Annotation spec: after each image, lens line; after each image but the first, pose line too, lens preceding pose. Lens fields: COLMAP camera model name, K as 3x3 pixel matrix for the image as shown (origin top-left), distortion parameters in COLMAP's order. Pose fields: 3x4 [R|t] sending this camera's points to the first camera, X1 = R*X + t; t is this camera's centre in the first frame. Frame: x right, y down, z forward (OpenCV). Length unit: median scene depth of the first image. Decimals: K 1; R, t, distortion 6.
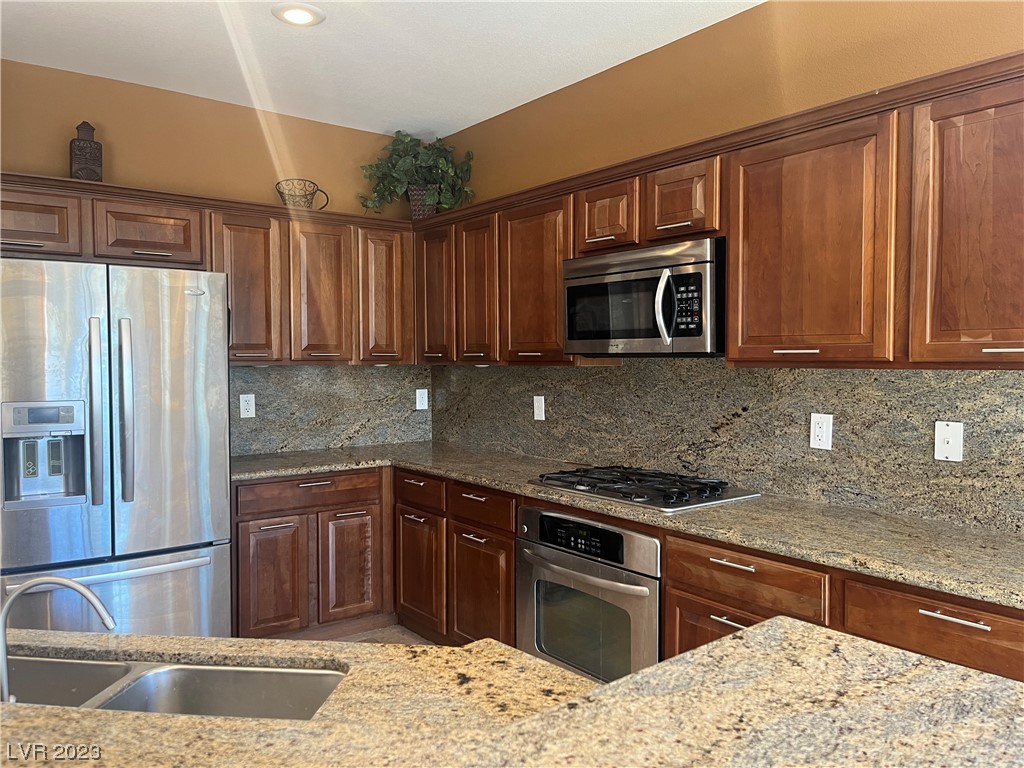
lens RADIAL K [[779.1, 0, 512.0], [0, 779.1, 384.0], [0, 0, 1]] dist [0.067274, -0.094338]
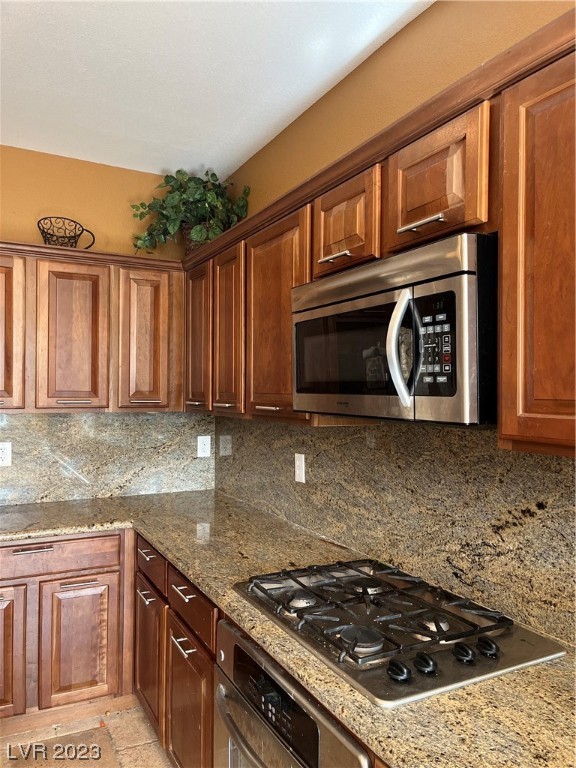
lens RADIAL K [[584.3, 0, 288.0], [0, 584.3, 384.0], [0, 0, 1]] dist [0.067274, -0.094338]
pose [[0.985578, 0.008507, -0.169005, 0.170006], [-0.016091, 0.998921, -0.043558, -0.043215], [0.168452, 0.045649, 0.984652, 0.471853]]
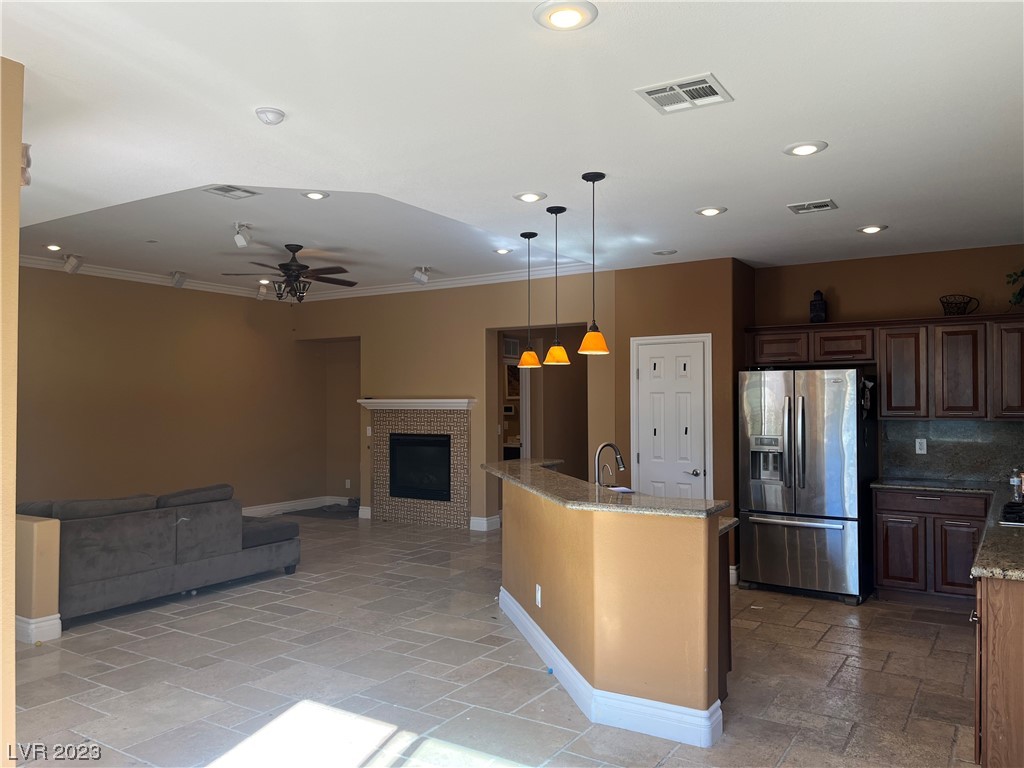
lens RADIAL K [[779.1, 0, 512.0], [0, 779.1, 384.0], [0, 0, 1]] dist [0.067274, -0.094338]
pose [[0.340413, -0.014731, -0.940161, 1.131955], [-0.030843, 0.999164, -0.026823, -0.036887], [0.939770, 0.038128, 0.339674, -0.370979]]
